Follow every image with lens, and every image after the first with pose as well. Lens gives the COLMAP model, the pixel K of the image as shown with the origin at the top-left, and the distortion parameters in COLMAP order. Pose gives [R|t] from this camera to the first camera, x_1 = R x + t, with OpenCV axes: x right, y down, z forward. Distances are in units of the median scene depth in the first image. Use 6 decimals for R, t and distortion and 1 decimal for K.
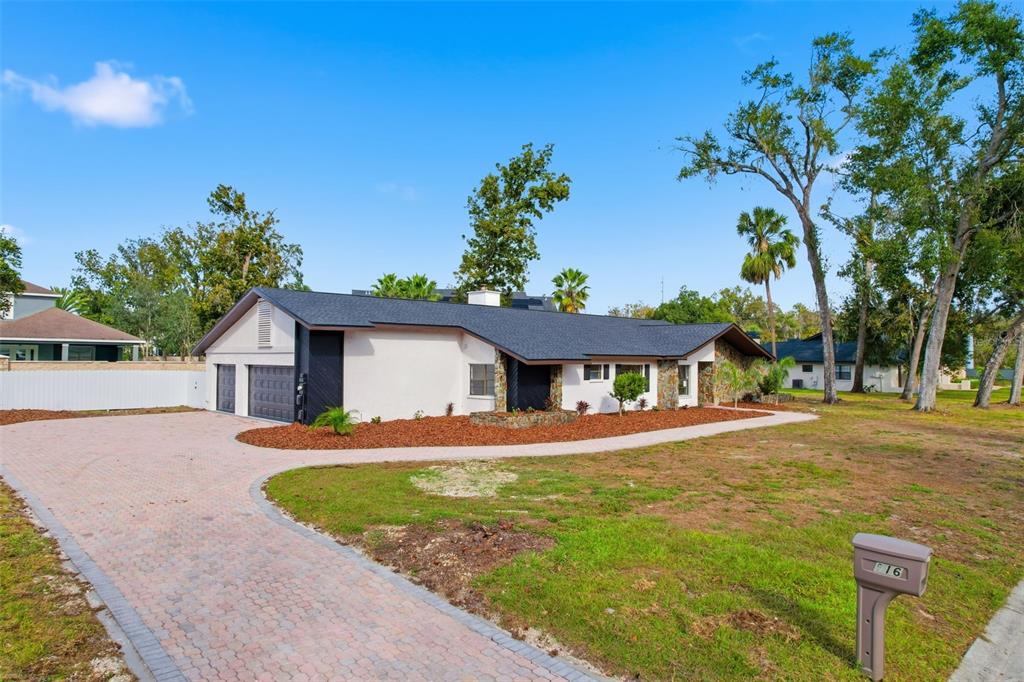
lens RADIAL K [[635.3, 0, 511.0], [0, 635.3, 322.8], [0, 0, 1]] dist [-0.001303, 0.003856]
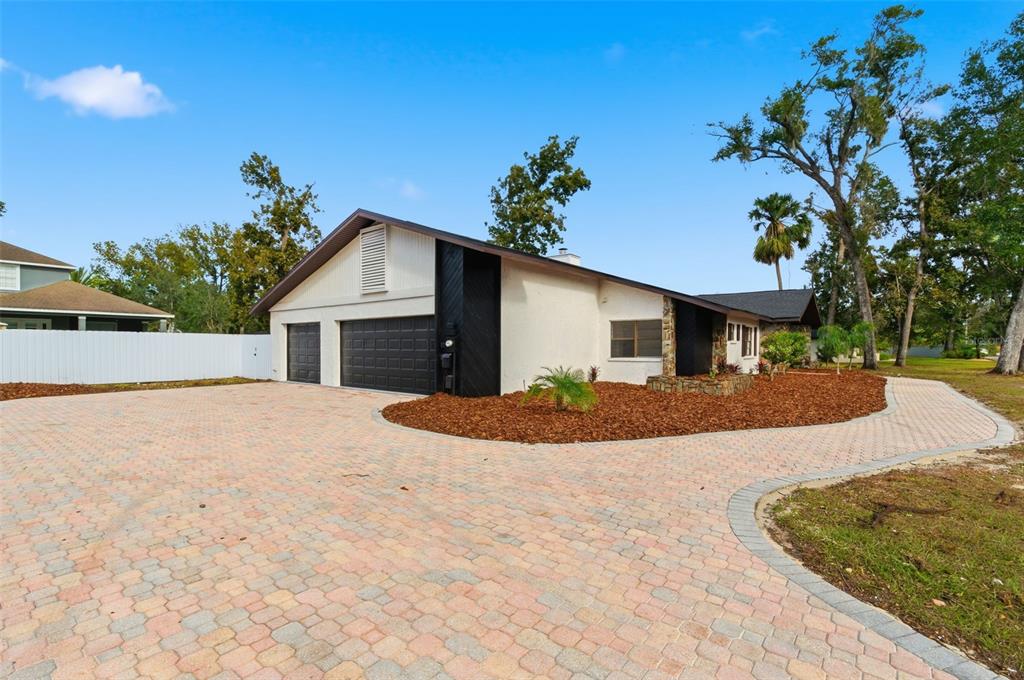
lens RADIAL K [[458.0, 0, 512.0], [0, 458.0, 340.0], [0, 0, 1]] dist [0.025701, -0.000621]
pose [[0.992307, -0.002603, 0.123773, -0.151239], [-0.003028, 0.998970, 0.045282, 0.034752], [-0.123763, -0.045308, 0.991277, 0.227191]]
